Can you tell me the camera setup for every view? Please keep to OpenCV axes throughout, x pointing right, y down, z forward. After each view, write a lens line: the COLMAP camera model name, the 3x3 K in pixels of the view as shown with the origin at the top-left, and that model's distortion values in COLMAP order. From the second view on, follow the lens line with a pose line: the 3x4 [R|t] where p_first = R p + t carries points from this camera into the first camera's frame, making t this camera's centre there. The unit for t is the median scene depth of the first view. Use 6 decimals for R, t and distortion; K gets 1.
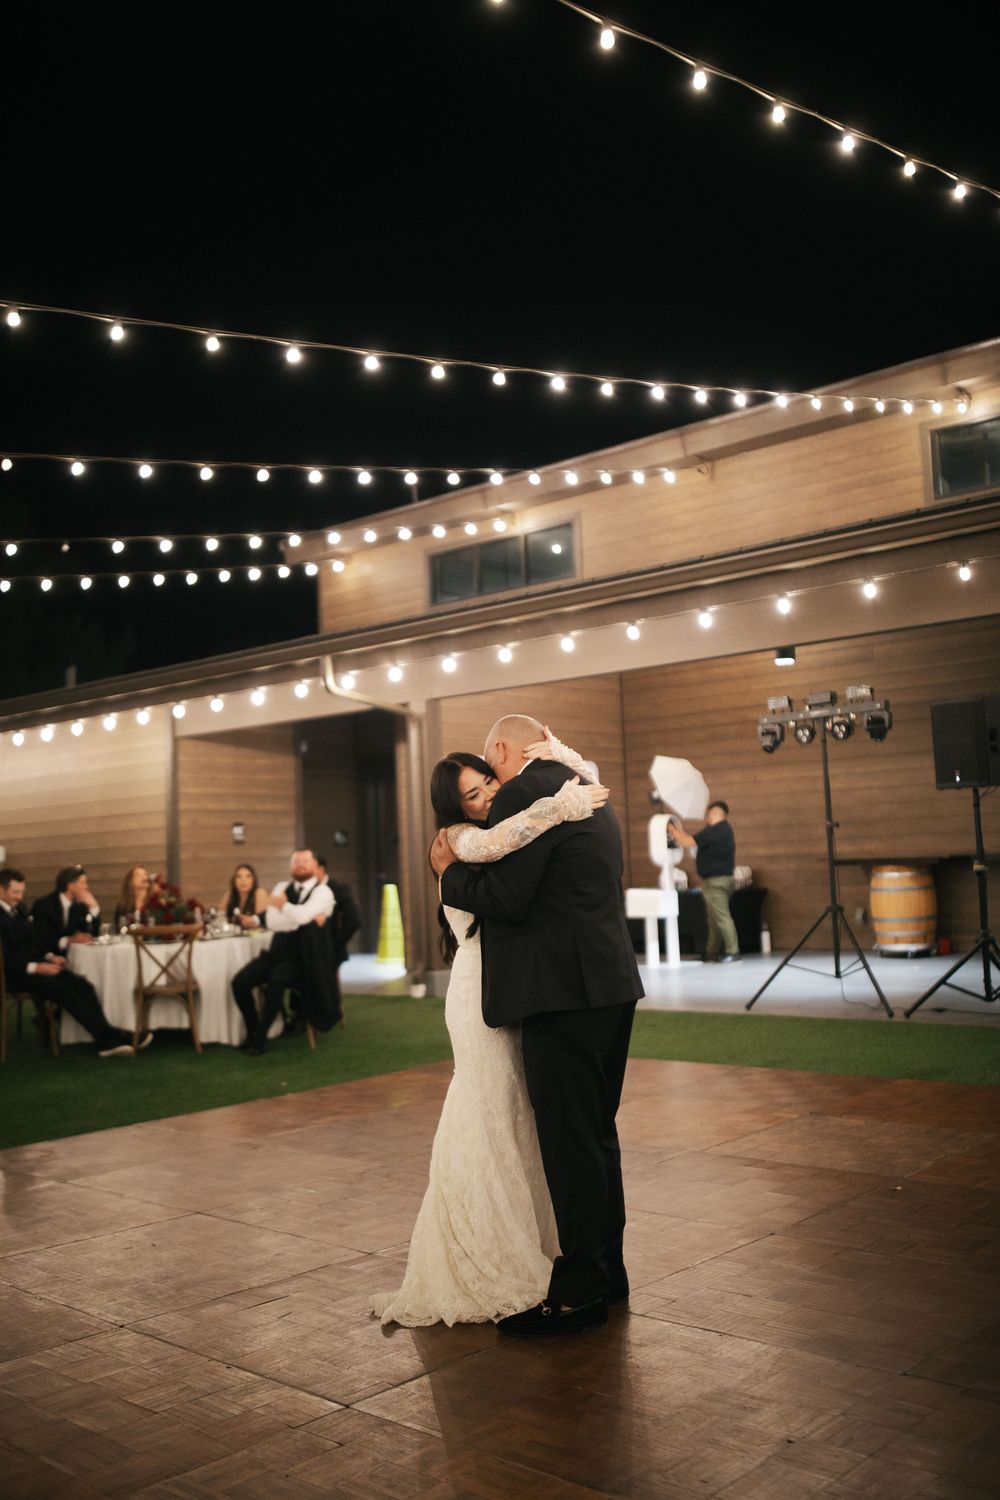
lens RADIAL K [[1462.8, 0, 500.0], [0, 1462.8, 750.0], [0, 0, 1]] dist [-0.000049, -0.008344]
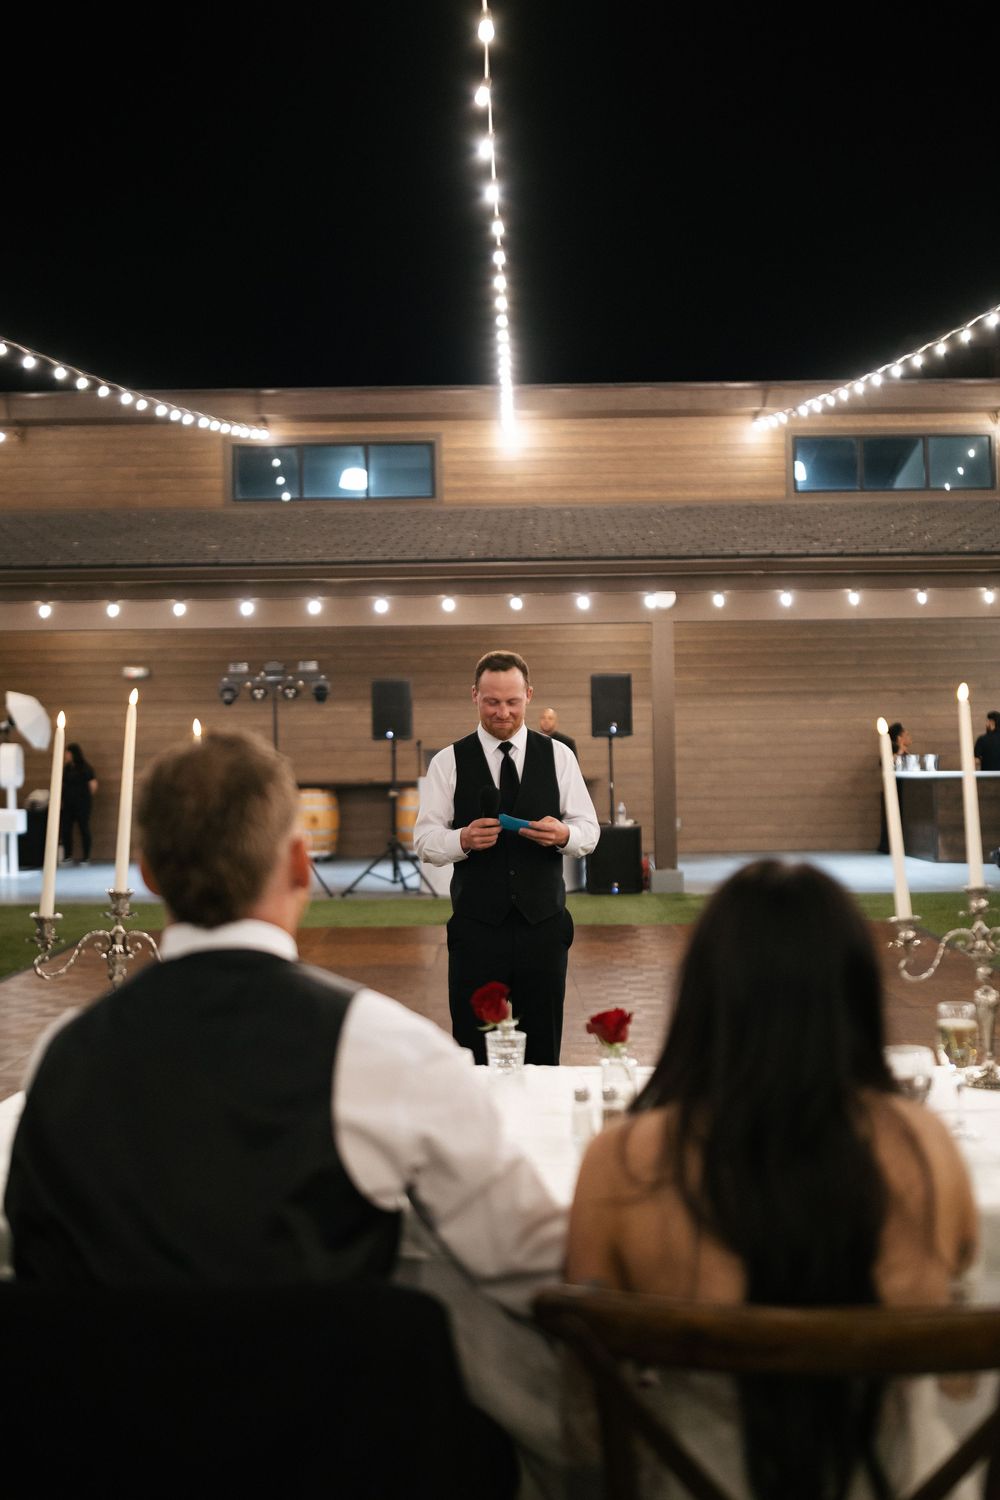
lens RADIAL K [[1504.3, 0, 500.0], [0, 1504.3, 750.0], [0, 0, 1]] dist [-0.004033, -0.013318]
pose [[0.747790, 0.040108, 0.662723, -0.531214], [-0.073210, 0.997068, 0.022265, -0.005494], [-0.659887, -0.065168, 0.748534, -0.180878]]
